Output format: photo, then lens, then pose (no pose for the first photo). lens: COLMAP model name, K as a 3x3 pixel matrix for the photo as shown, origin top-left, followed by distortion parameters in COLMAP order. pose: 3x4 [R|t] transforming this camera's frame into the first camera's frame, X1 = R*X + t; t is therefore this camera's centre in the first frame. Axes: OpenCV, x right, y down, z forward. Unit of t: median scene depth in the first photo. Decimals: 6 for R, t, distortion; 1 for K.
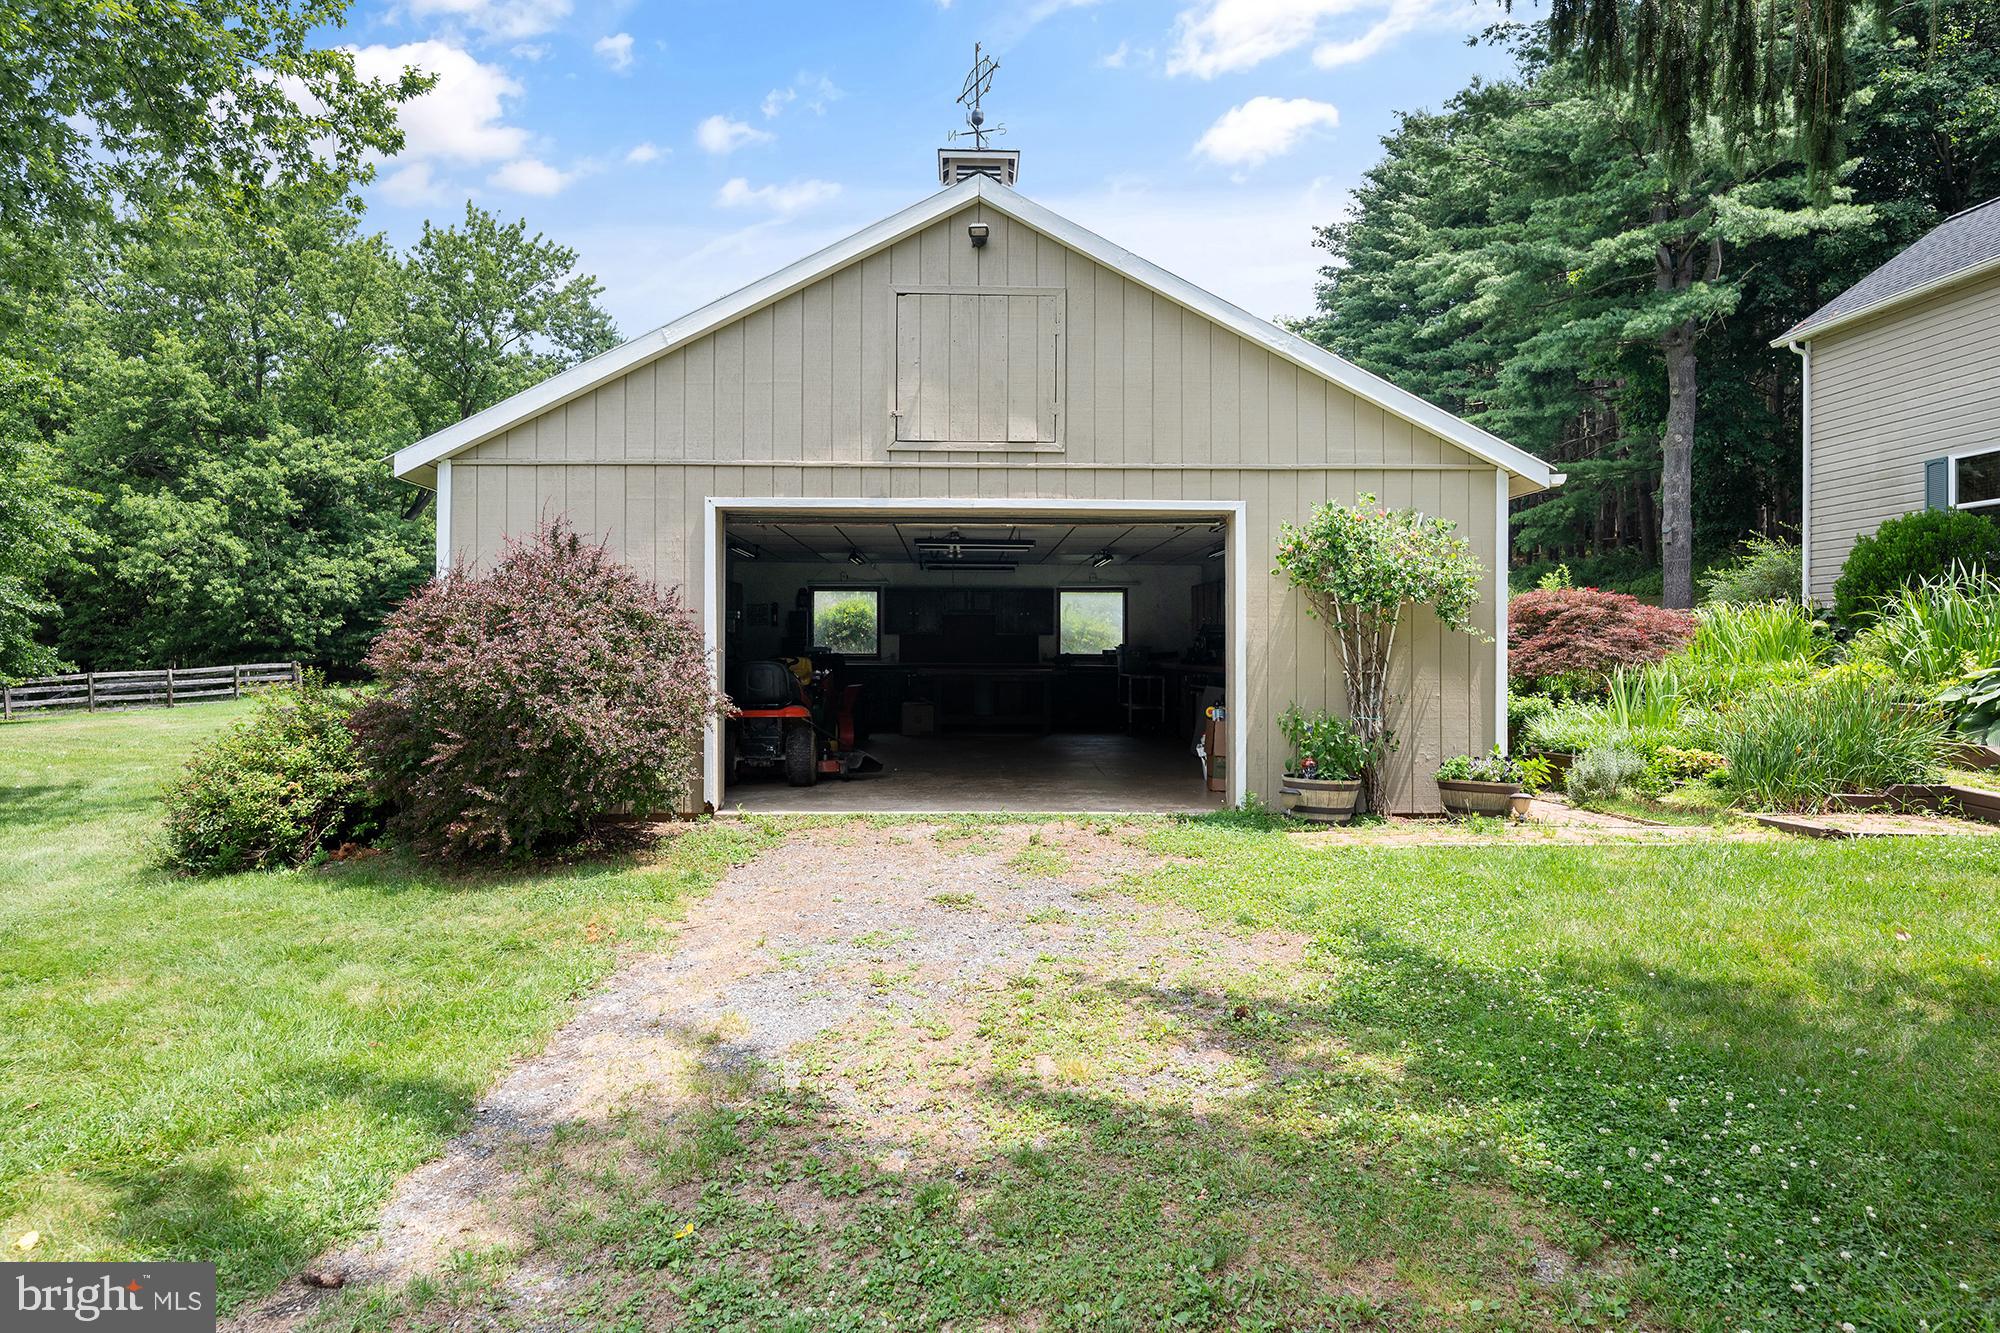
lens RADIAL K [[1270.9, 0, 958.6], [0, 1270.9, 660.9], [0, 0, 1]] dist [-0.002519, -0.001335]
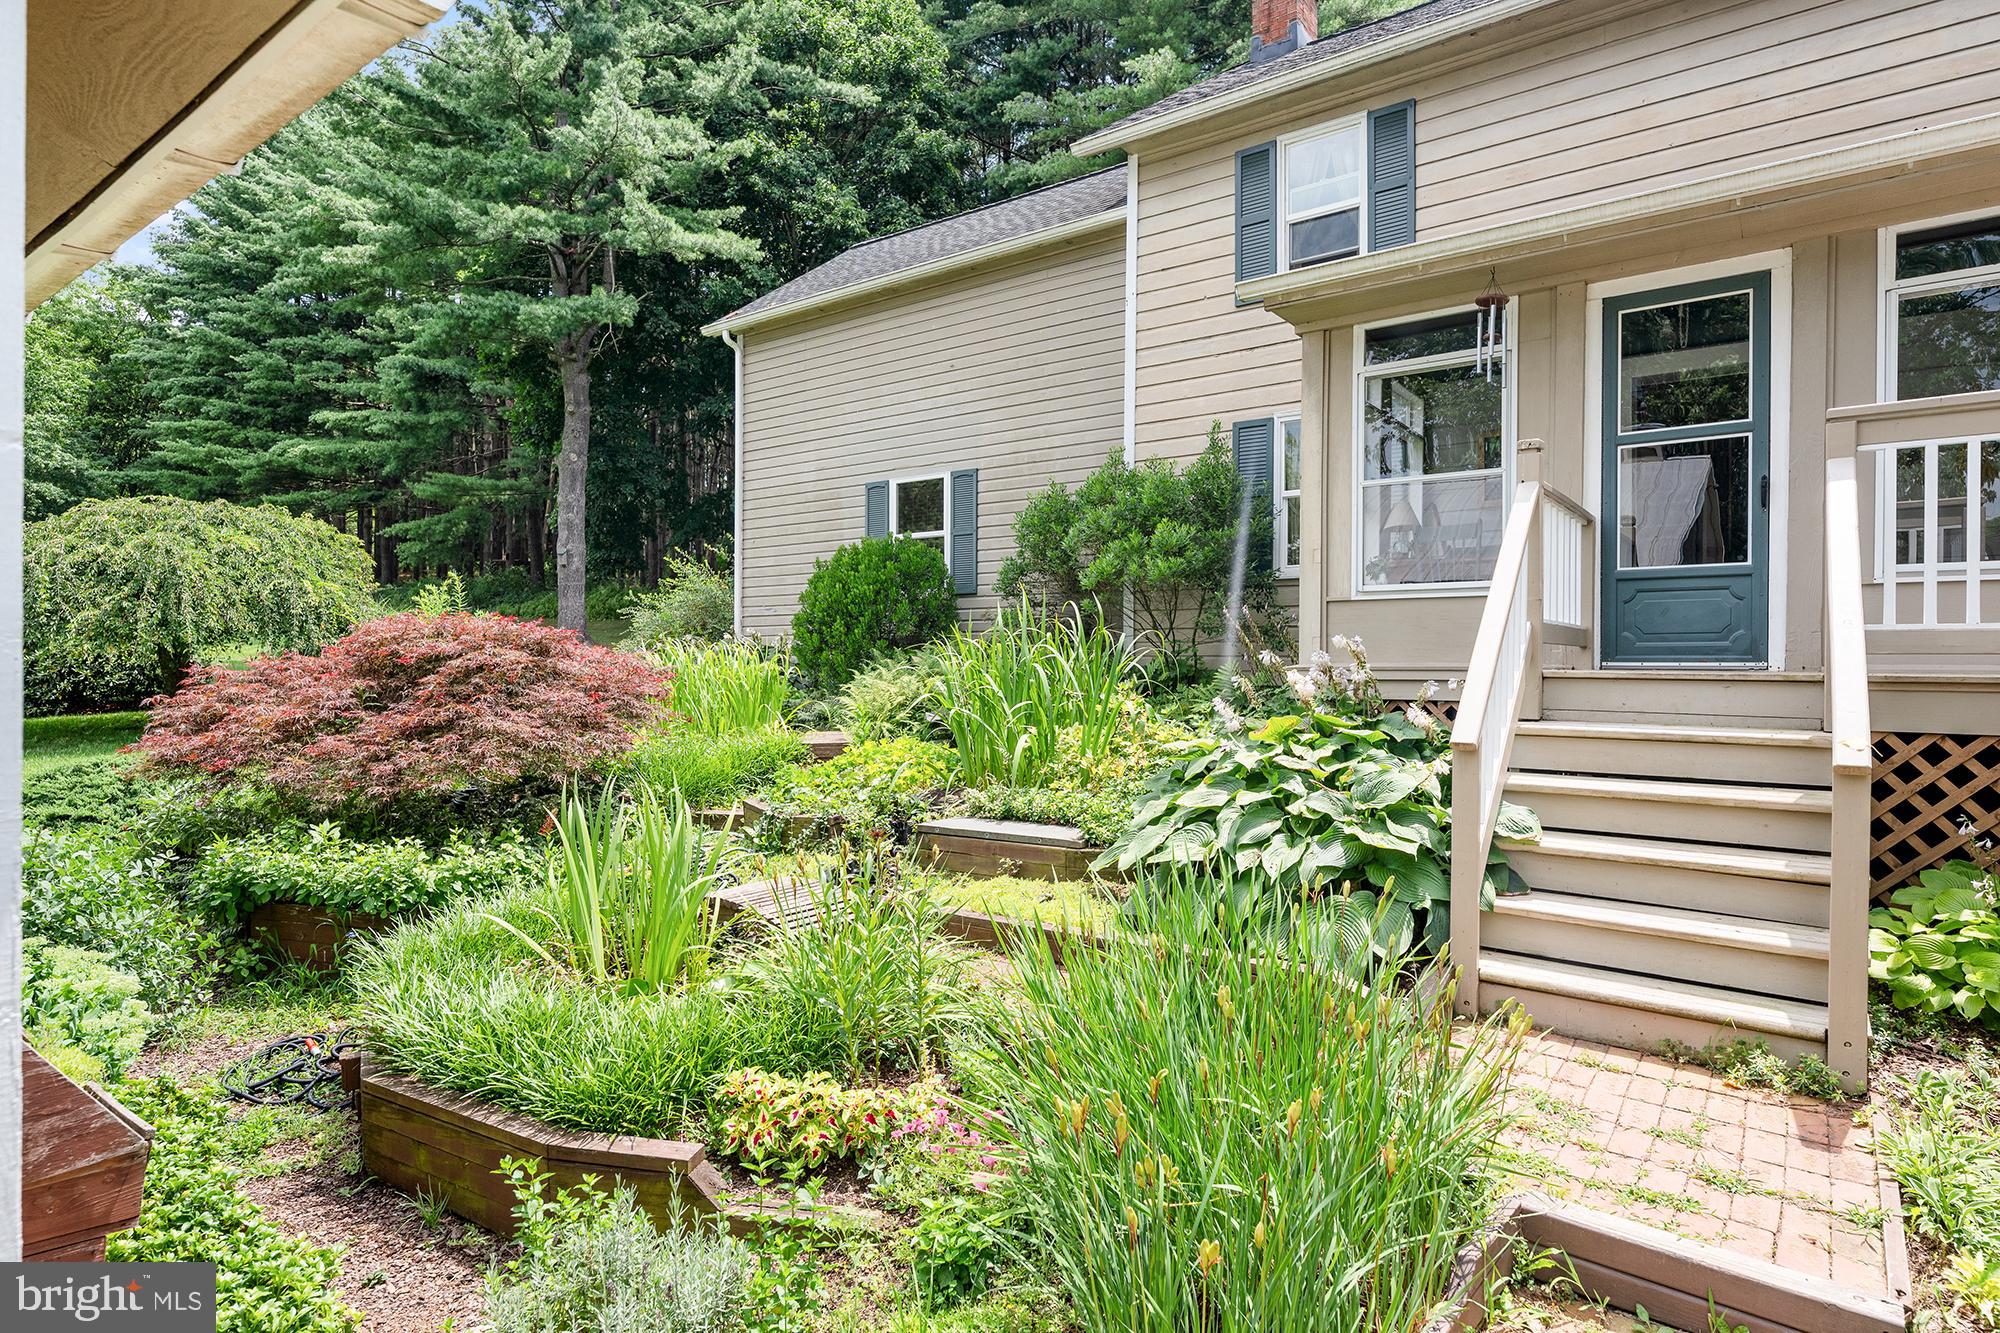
lens RADIAL K [[1096.1, 0, 1000.0], [0, 1096.1, 666.5], [0, 0, 1]] dist [0.034989, -0.000134]
pose [[0.619254, -0.002092, 0.785188, 0.142385], [0.003810, 0.999993, -0.000340, -0.018907], [-0.785181, 0.003202, 0.619257, 0.297473]]
